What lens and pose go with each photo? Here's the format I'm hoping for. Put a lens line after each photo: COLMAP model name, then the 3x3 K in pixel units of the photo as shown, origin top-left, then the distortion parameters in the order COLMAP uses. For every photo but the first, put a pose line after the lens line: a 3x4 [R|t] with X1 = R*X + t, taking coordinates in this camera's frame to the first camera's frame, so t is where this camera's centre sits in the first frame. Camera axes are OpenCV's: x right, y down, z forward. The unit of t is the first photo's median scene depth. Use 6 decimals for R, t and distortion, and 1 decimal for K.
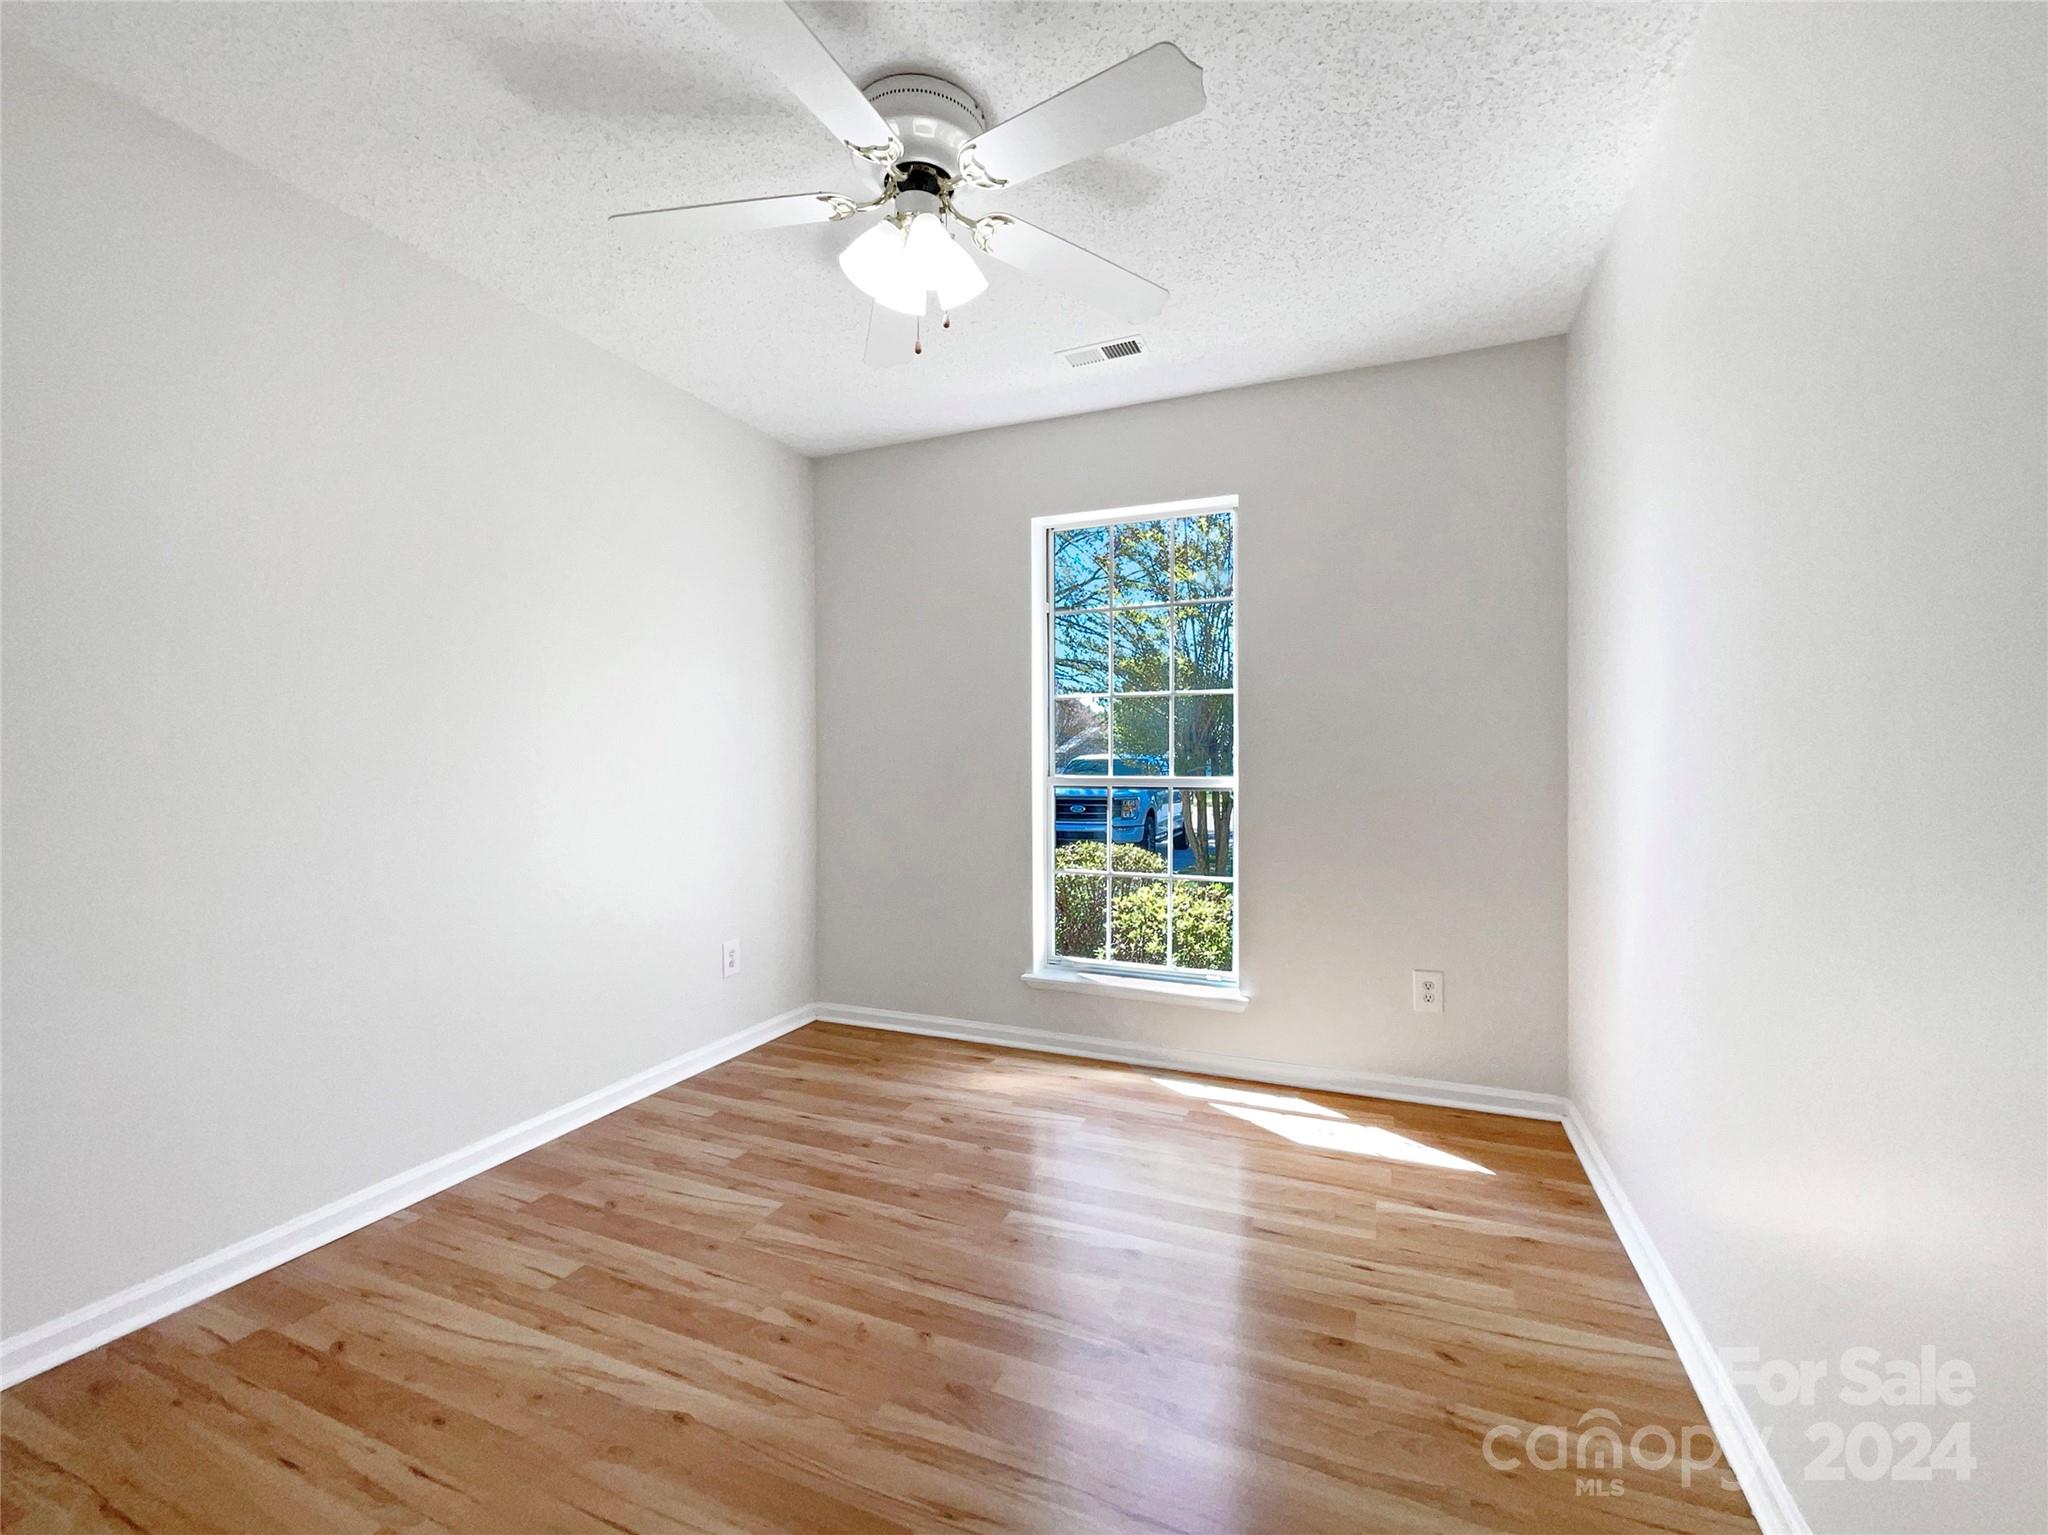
lens RADIAL K [[861.4, 0, 1017.5], [0, 861.4, 746.1], [0, 0, 1]] dist [0.001972, 0.000224]
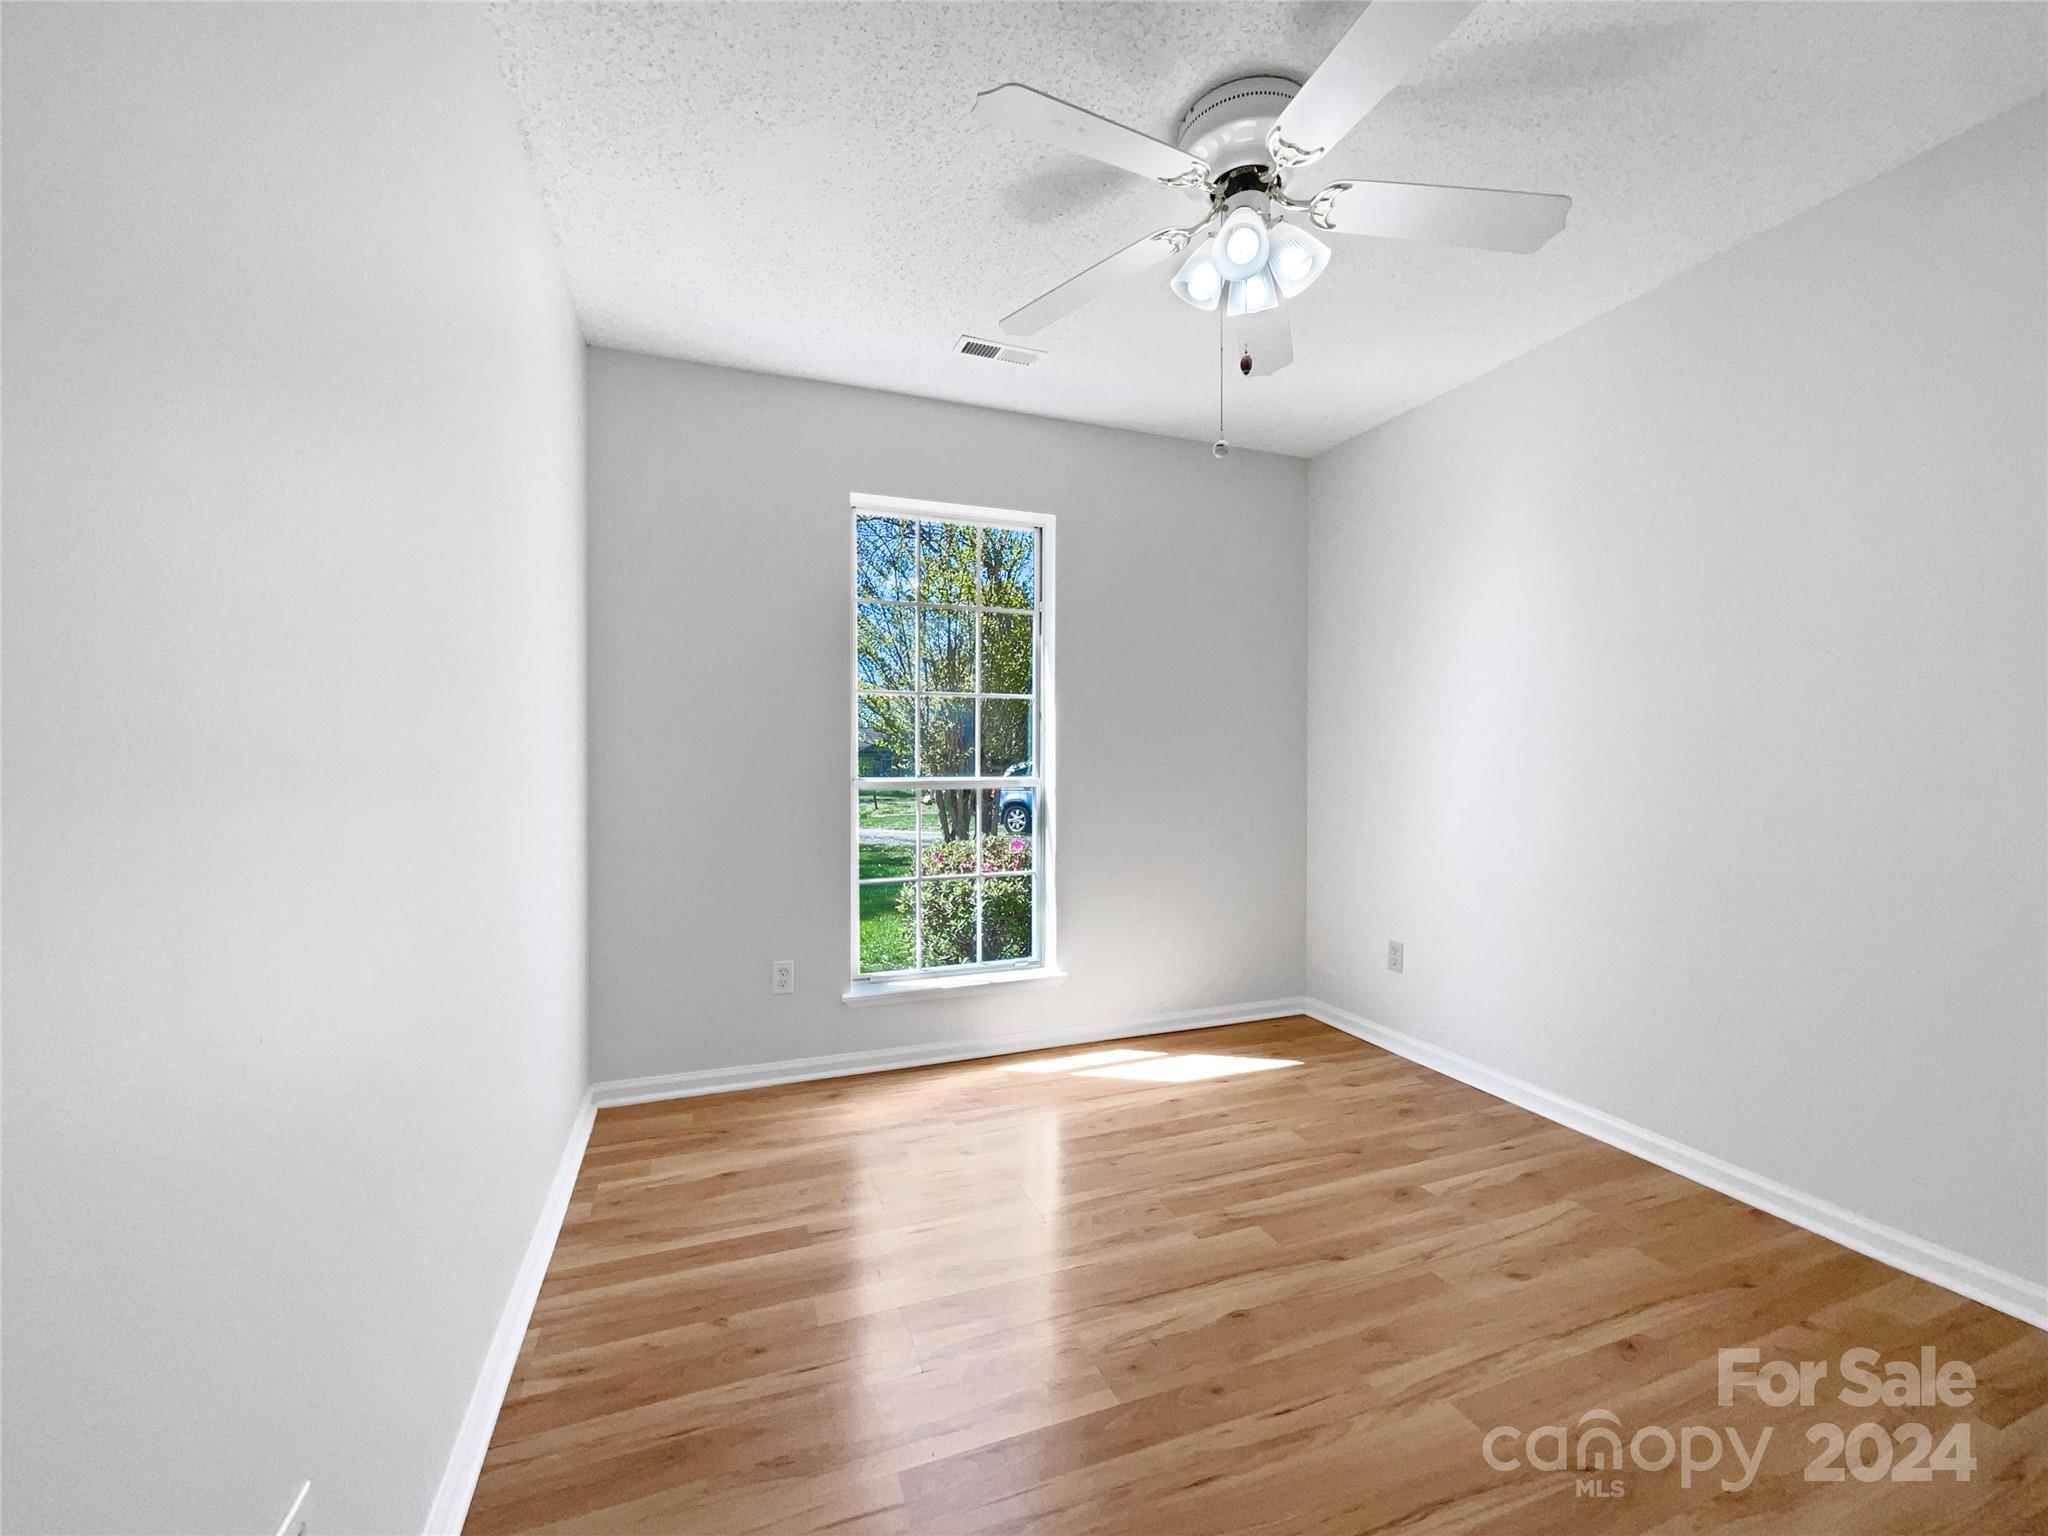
lens RADIAL K [[833.7, 0, 1024.0], [0, 833.7, 768.0], [0, 0, 1]] dist [0.000045, 0.000039]
pose [[0.727263, -0.002072, 0.686355, -0.514173], [-0.011417, 0.999821, 0.015115, 0.009617], [-0.686264, -0.018829, 0.727109, 0.257045]]
